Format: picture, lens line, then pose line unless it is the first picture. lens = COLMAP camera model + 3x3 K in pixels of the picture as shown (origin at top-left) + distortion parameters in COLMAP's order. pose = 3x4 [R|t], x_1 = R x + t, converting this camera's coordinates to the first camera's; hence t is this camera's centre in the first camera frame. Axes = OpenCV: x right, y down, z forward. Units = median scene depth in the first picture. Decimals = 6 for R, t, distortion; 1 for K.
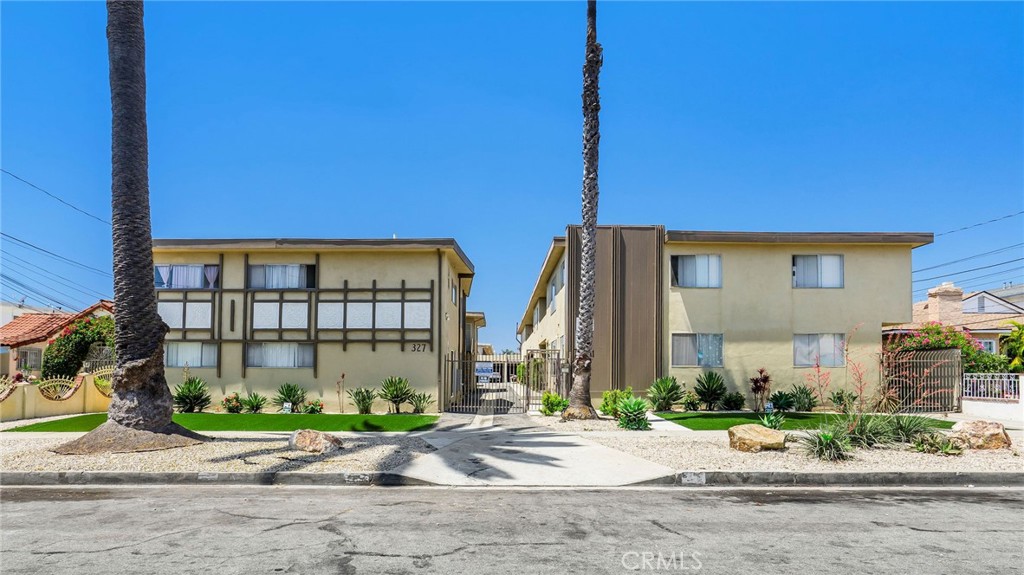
lens RADIAL K [[559.4, 0, 490.9], [0, 559.4, 363.8], [0, 0, 1]] dist [-0.014731, 0.007803]
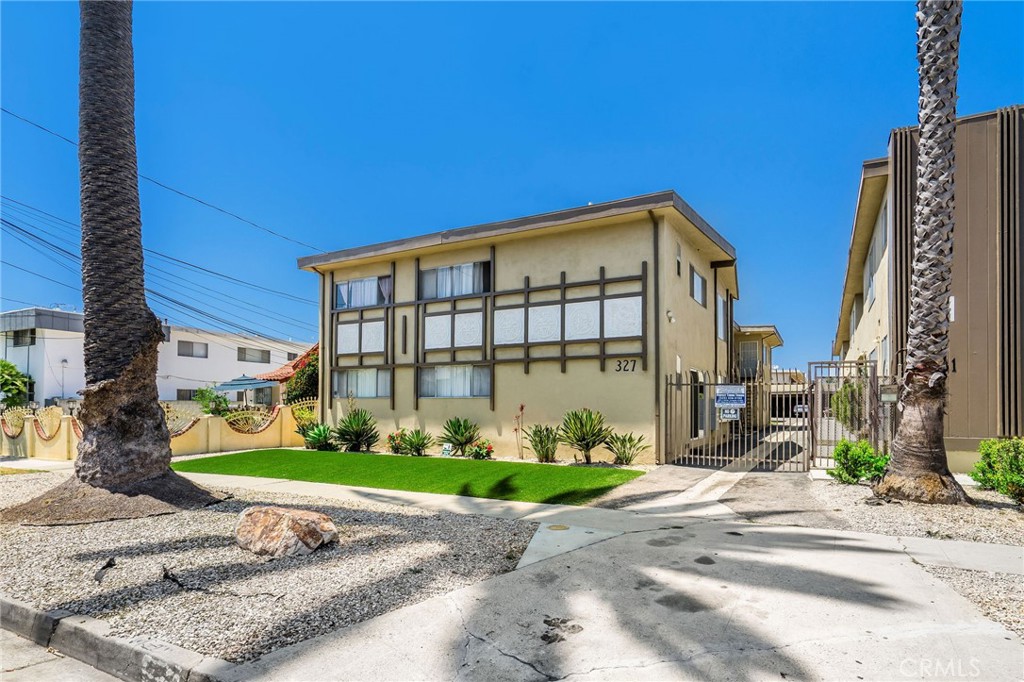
lens RADIAL K [[554.5, 0, 516.8], [0, 554.5, 398.2], [0, 0, 1]] dist [0.000750, 0.003131]
pose [[0.882427, -0.007952, -0.470383, 0.070015], [0.008389, 0.999964, -0.001166, 0.010048], [0.470375, -0.002917, 0.882462, 0.367743]]
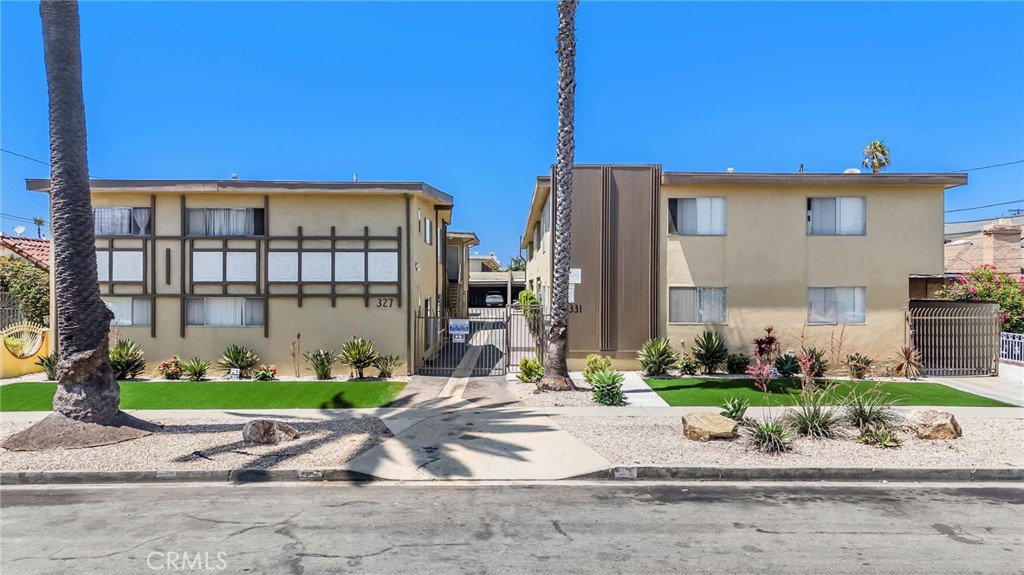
lens RADIAL K [[747.6, 0, 512.7], [0, 747.6, 300.2], [0, 0, 1]] dist [0.077560, -0.064803]
pose [[0.999870, -0.001301, 0.016041, 0.057684], [0.000593, 0.999028, 0.044066, -0.088847], [-0.016083, -0.044051, 0.998900, -0.199739]]
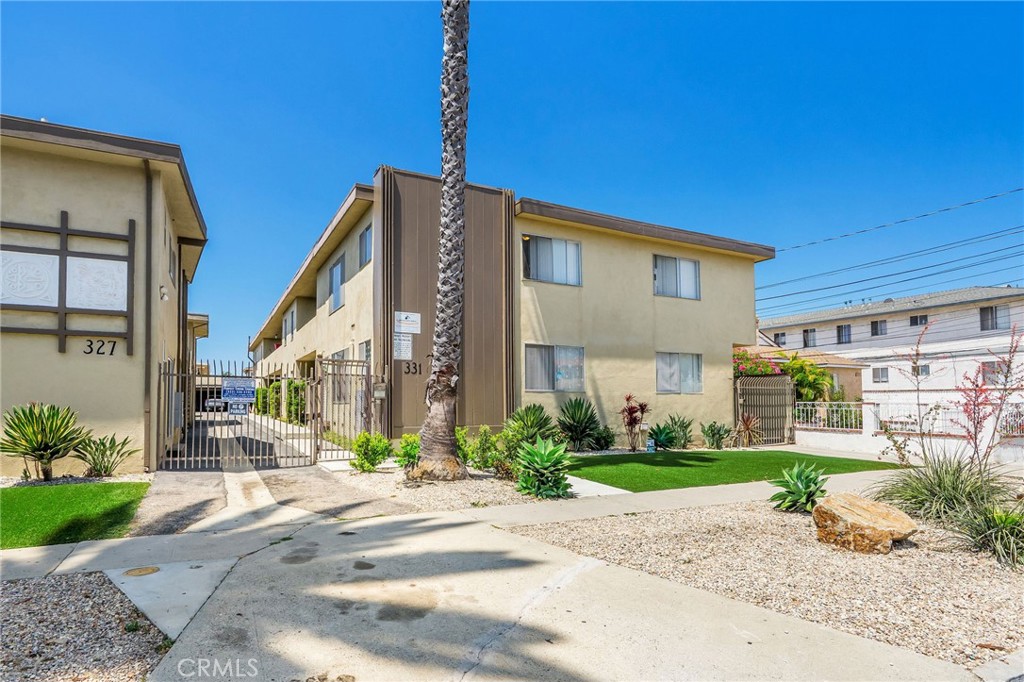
lens RADIAL K [[570.3, 0, 479.7], [0, 570.3, 392.4], [0, 0, 1]] dist [-0.007122, 0.000797]
pose [[0.894779, 0.010802, 0.446378, -0.051122], [-0.011322, 0.999935, -0.001504, 0.009343], [-0.446365, -0.003708, 0.894843, 0.390284]]
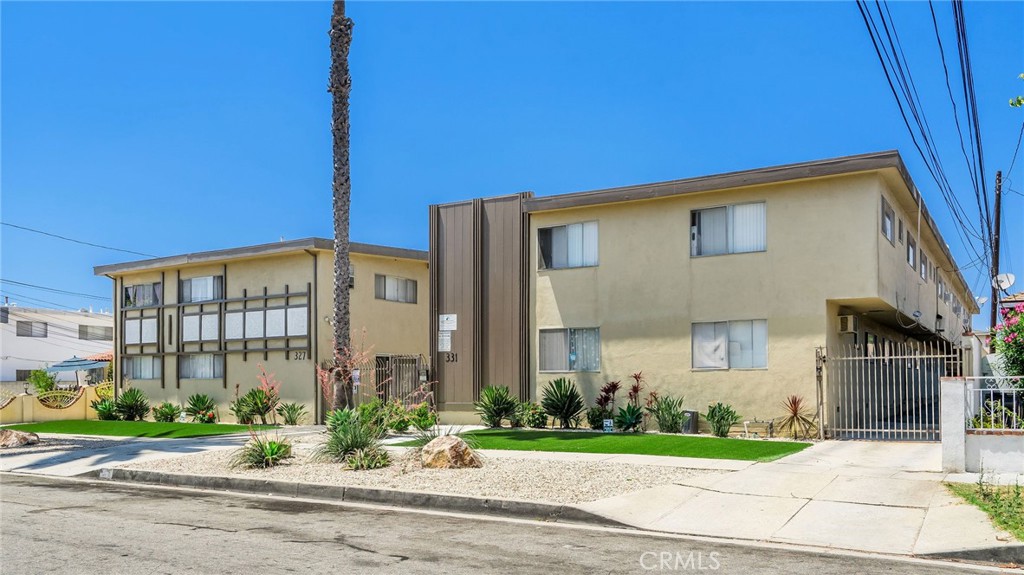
lens RADIAL K [[822.5, 0, 493.3], [0, 822.5, 374.6], [0, 0, 1]] dist [-0.003952, 0.012357]
pose [[0.854482, -0.012607, -0.519328, 0.893914], [0.015021, 0.999887, 0.000441, 0.007035], [0.519264, -0.008177, 0.854575, -0.010254]]
